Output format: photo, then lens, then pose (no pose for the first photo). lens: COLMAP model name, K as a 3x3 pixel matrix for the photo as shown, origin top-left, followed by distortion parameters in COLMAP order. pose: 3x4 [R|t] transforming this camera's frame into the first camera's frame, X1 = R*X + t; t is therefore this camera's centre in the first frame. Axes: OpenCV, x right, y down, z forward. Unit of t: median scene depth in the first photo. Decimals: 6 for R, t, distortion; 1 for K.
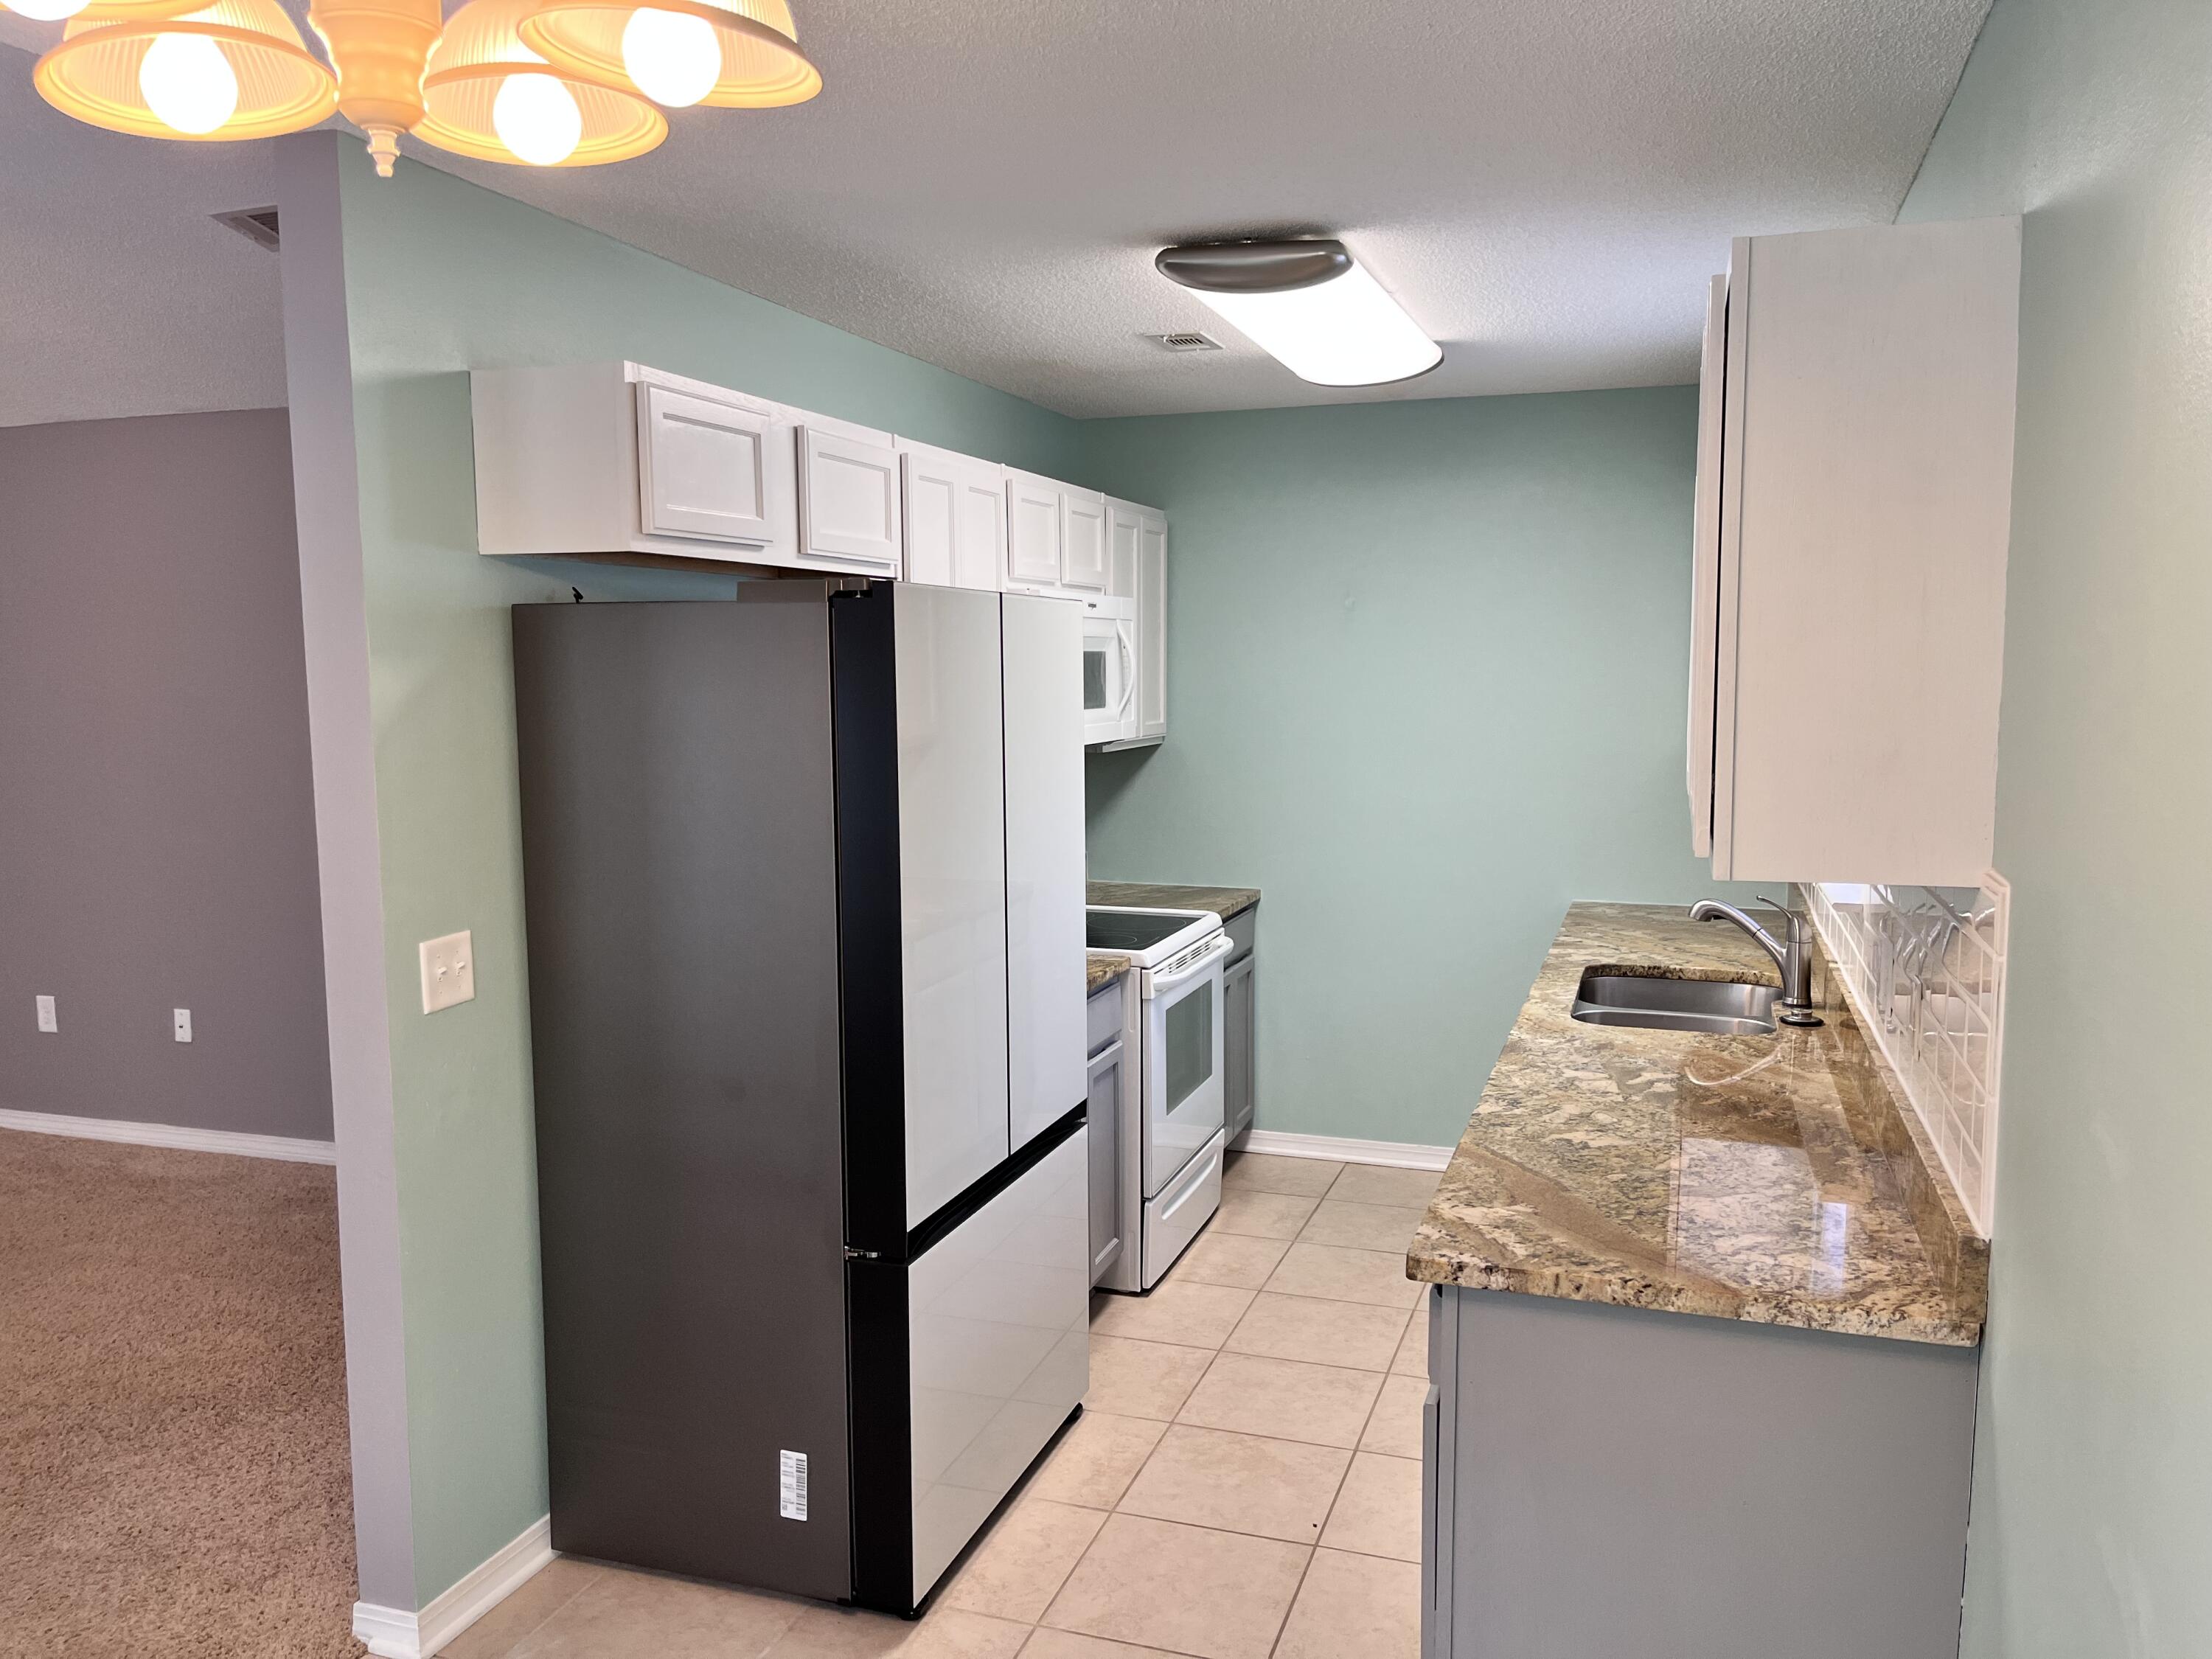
lens RADIAL K [[1681.1, 0, 1123.8], [0, 1681.1, 827.5], [0, 0, 1]] dist [0.067512, -0.098891]
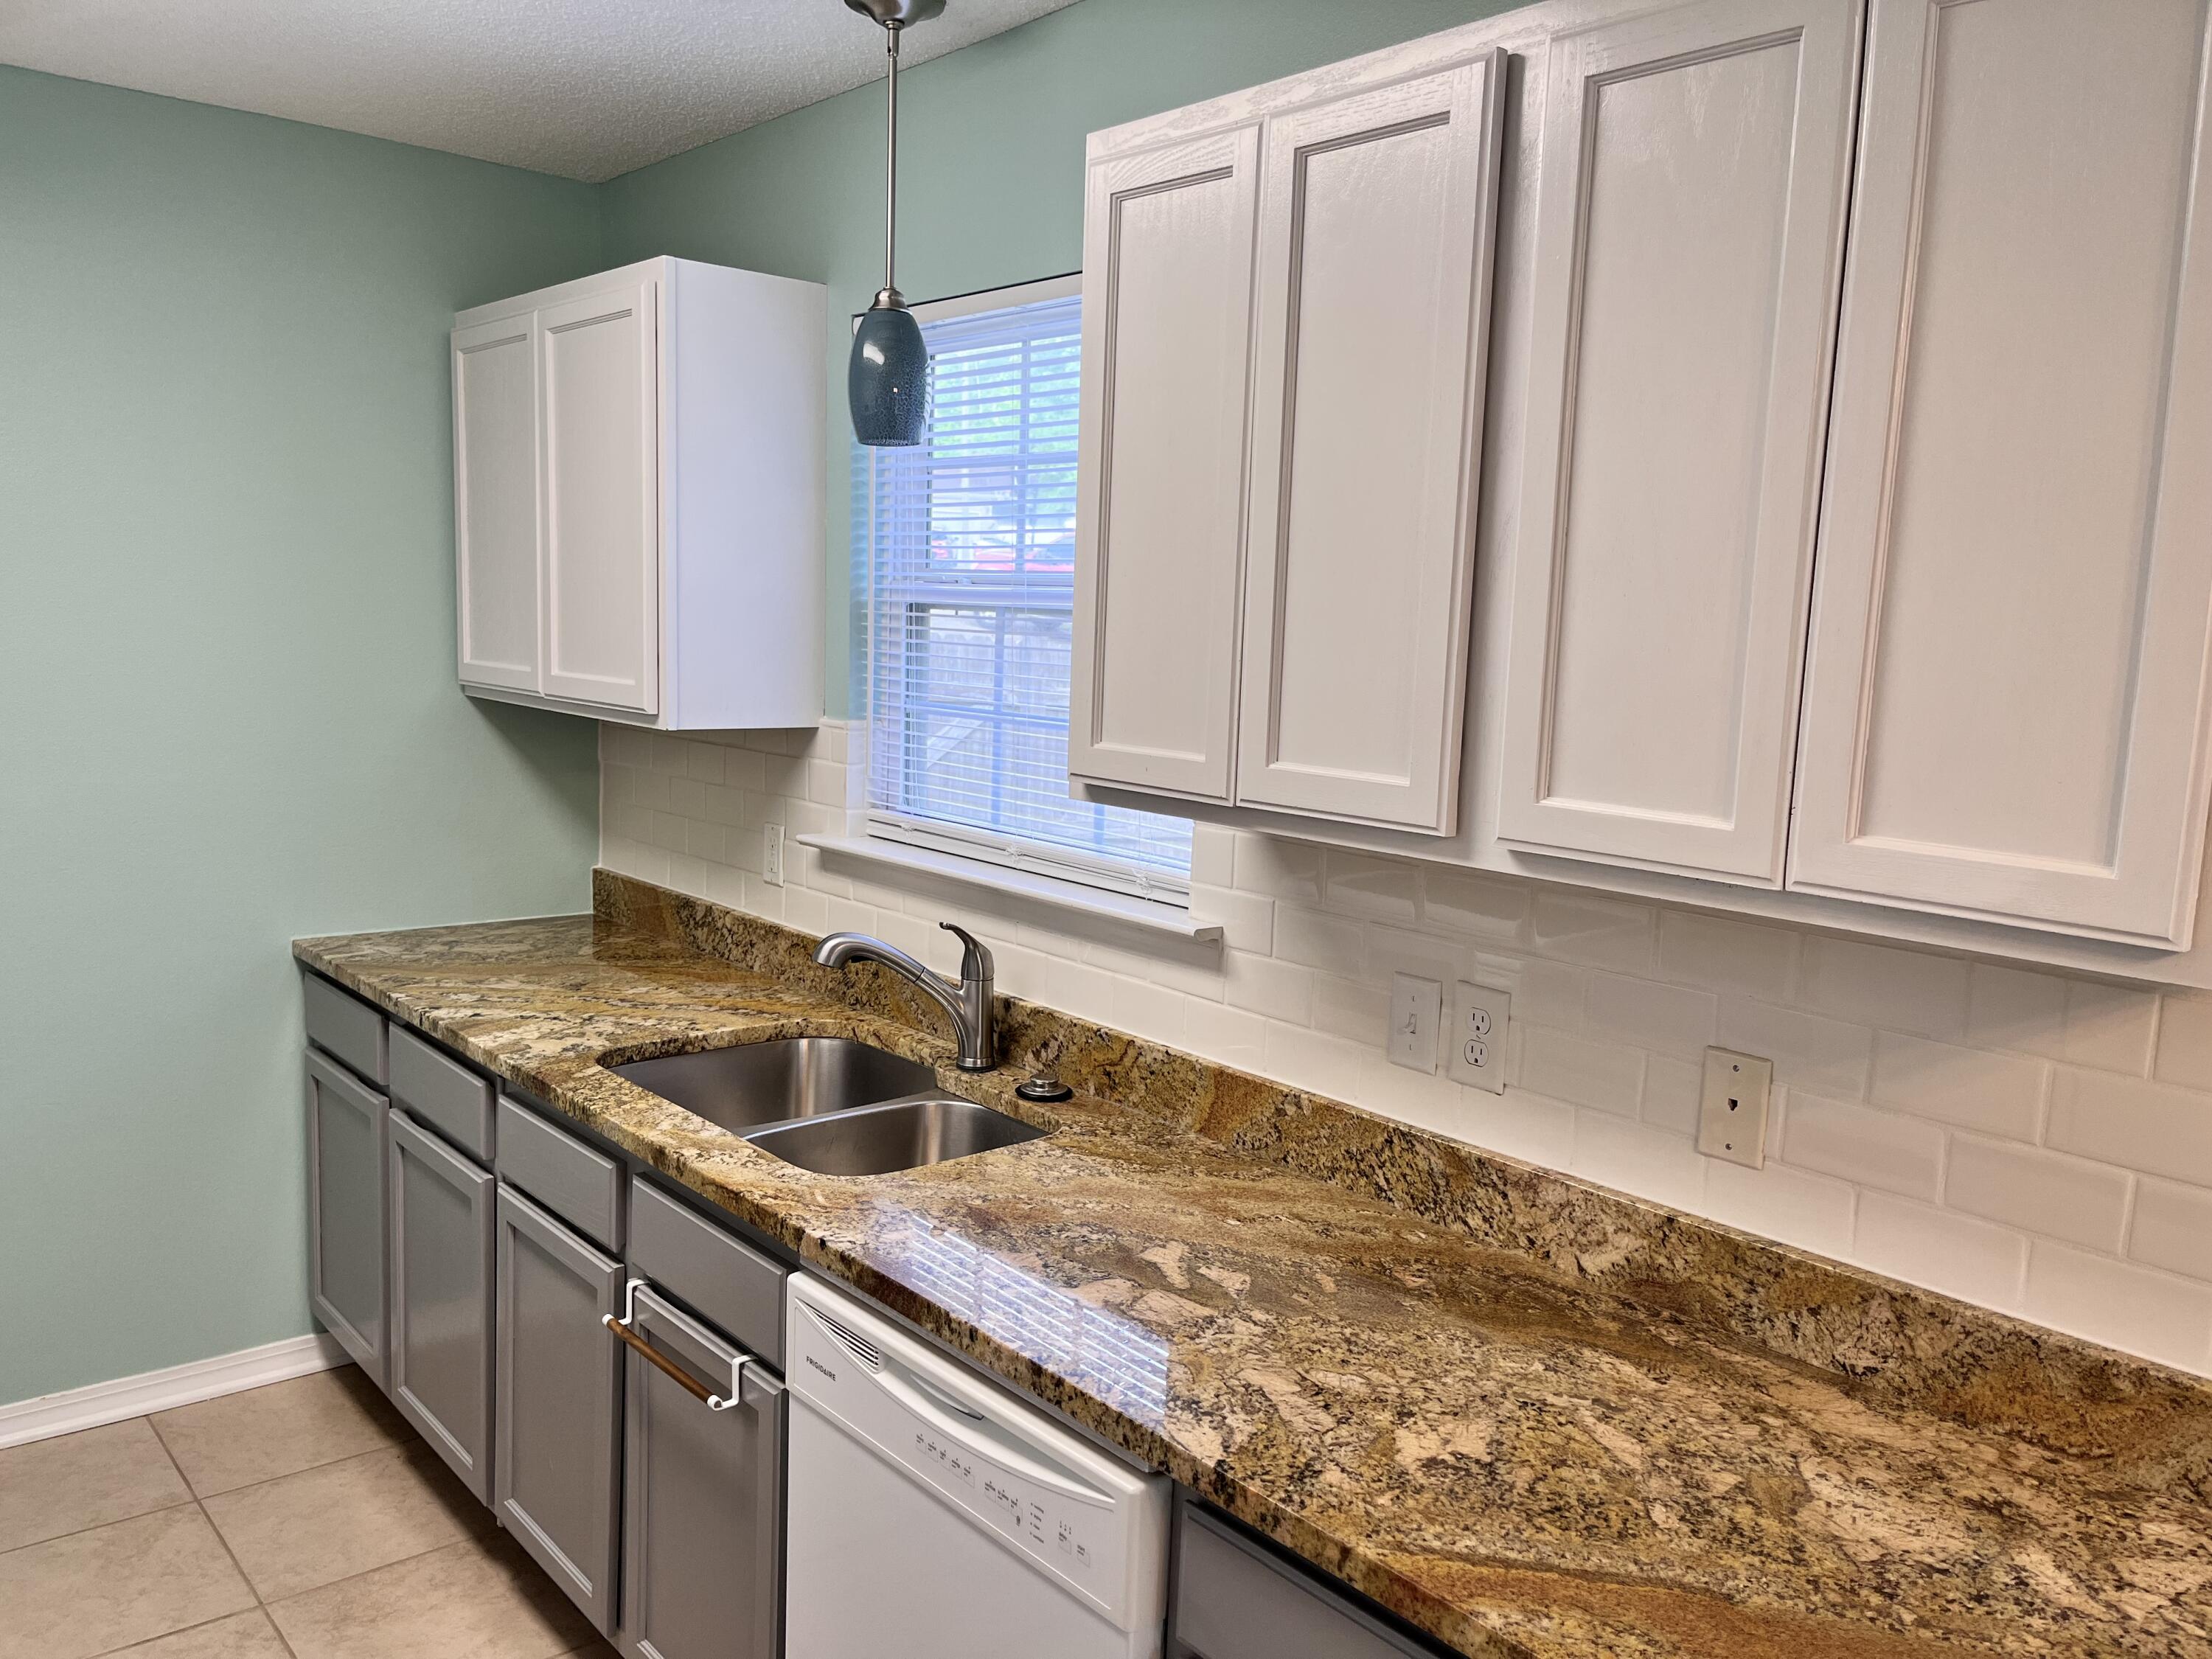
lens RADIAL K [[1681.1, 0, 1116.1], [0, 1681.1, 826.7], [0, 0, 1]] dist [0.067512, -0.098891]
pose [[0.509627, -0.086880, 0.855998, -0.167355], [0.045825, 0.996217, 0.073829, -0.044523], [-0.859174, 0.001601, 0.511681, 0.566938]]
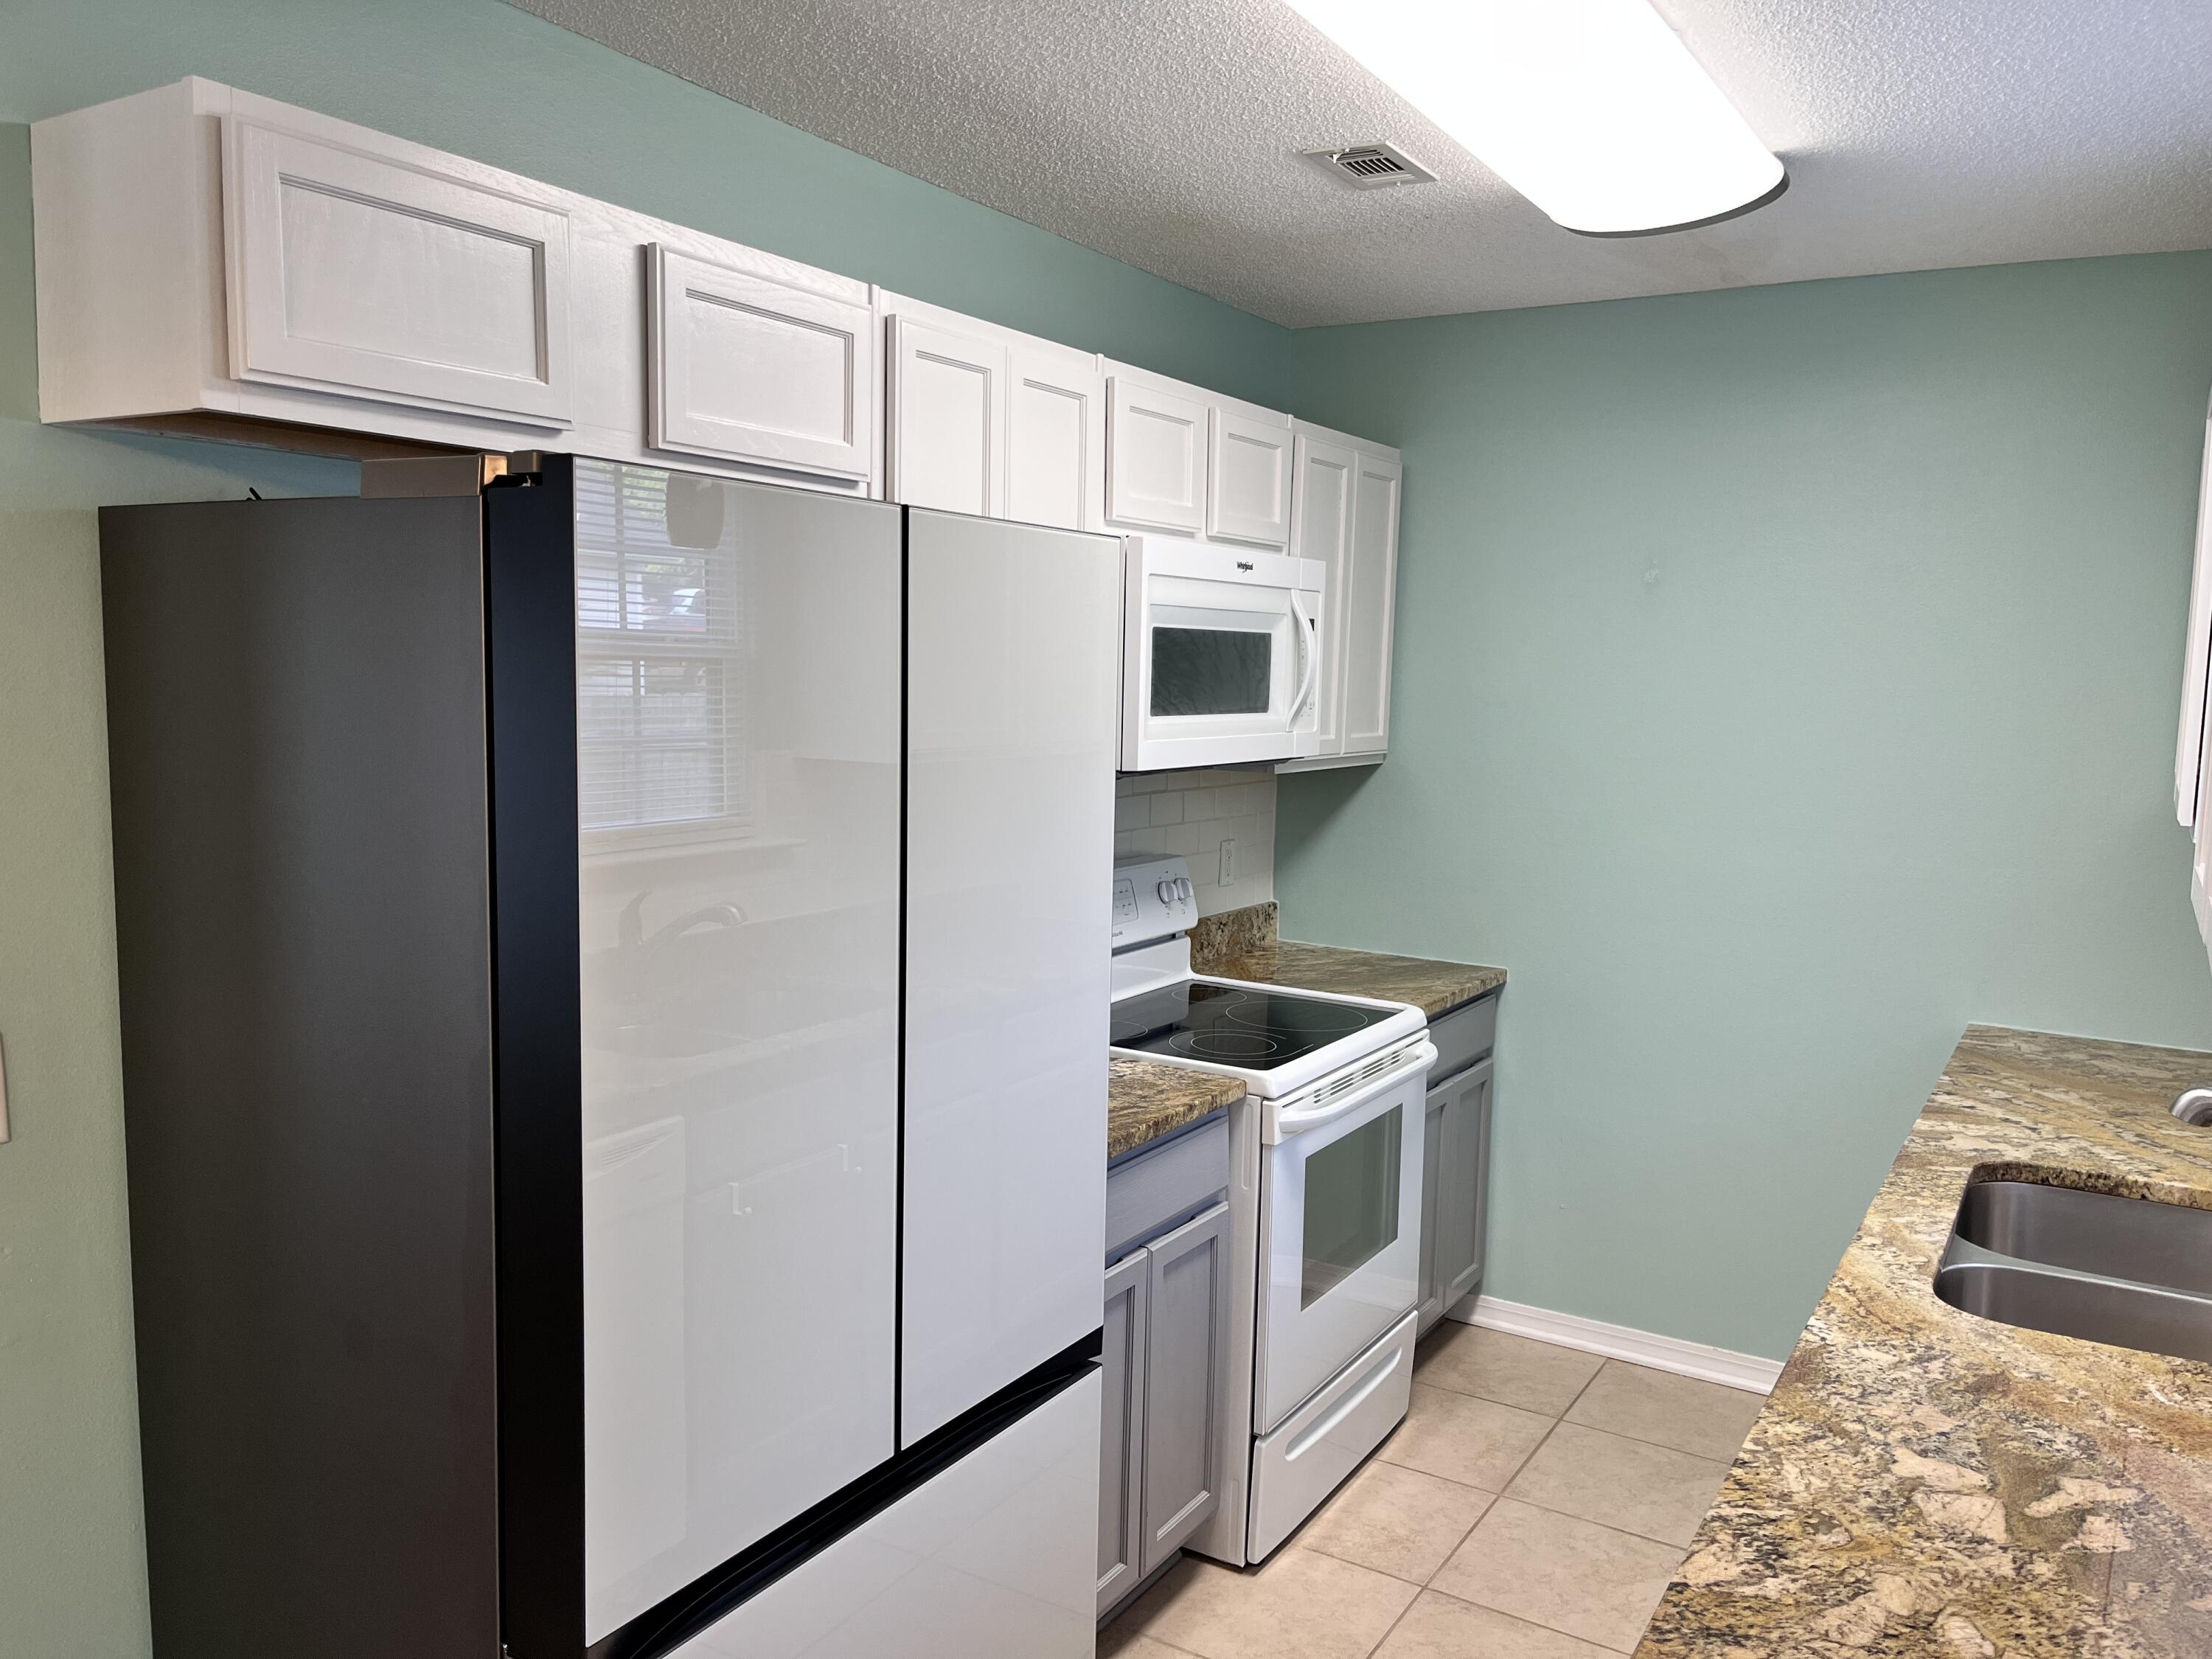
lens RADIAL K [[1681.1, 0, 1123.6], [0, 1681.1, 835.1], [0, 0, 1]] dist [0.067512, -0.098891]
pose [[0.975067, 0.051766, -0.215789, 0.109700], [-0.051082, 0.998656, 0.008751, -0.028442], [0.215952, 0.002490, 0.976401, 0.366806]]
